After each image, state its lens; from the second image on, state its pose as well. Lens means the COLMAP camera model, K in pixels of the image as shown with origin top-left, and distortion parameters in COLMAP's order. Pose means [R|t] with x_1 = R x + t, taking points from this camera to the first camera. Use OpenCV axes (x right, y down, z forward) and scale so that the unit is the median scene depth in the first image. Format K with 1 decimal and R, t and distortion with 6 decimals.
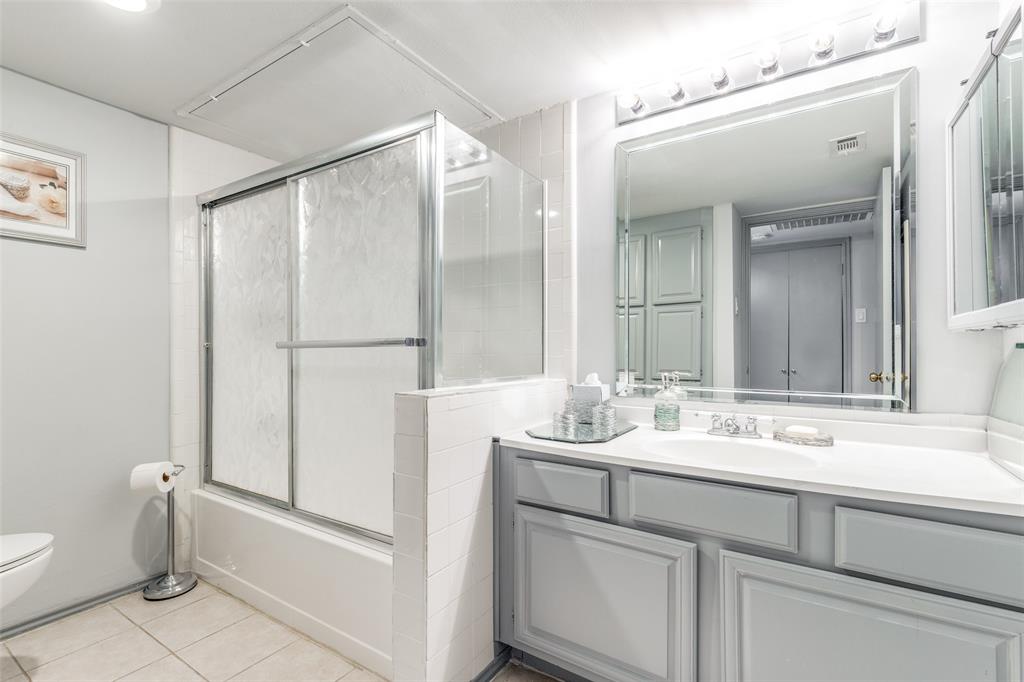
lens RADIAL K [[464.3, 0, 513.6], [0, 464.3, 349.2], [0, 0, 1]] dist [0.021213, -0.000180]
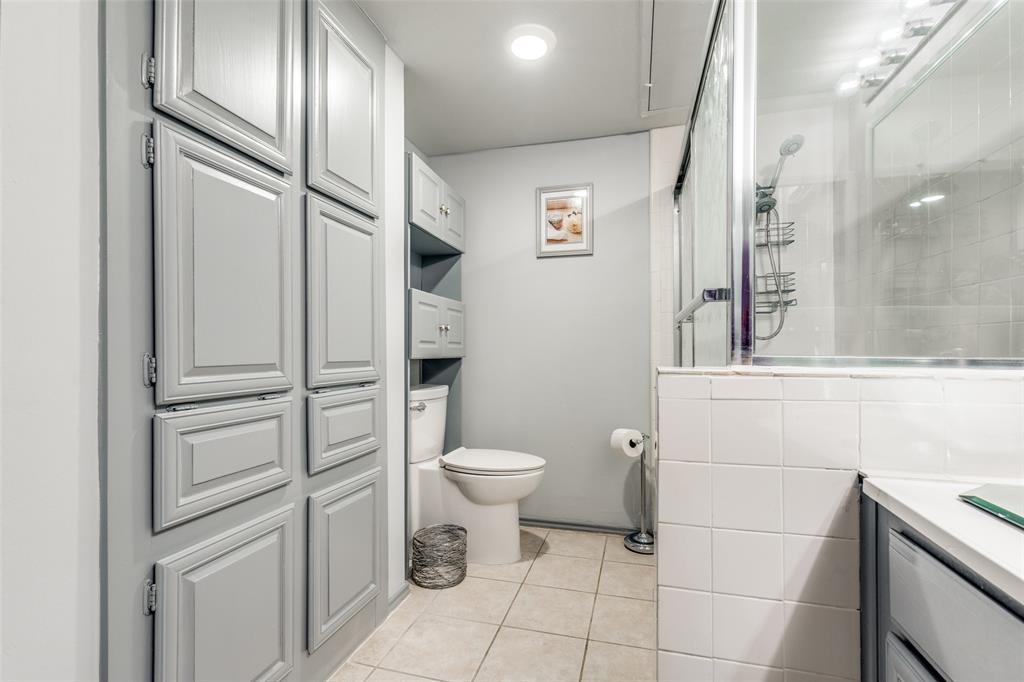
lens RADIAL K [[464.3, 0, 513.6], [0, 464.3, 349.2], [0, 0, 1]] dist [0.021213, -0.000180]
pose [[0.310040, -0.001994, -0.950721, 0.244641], [0.002873, 0.999995, -0.001160, 0.047488], [0.950719, -0.002372, 0.310045, 0.395919]]
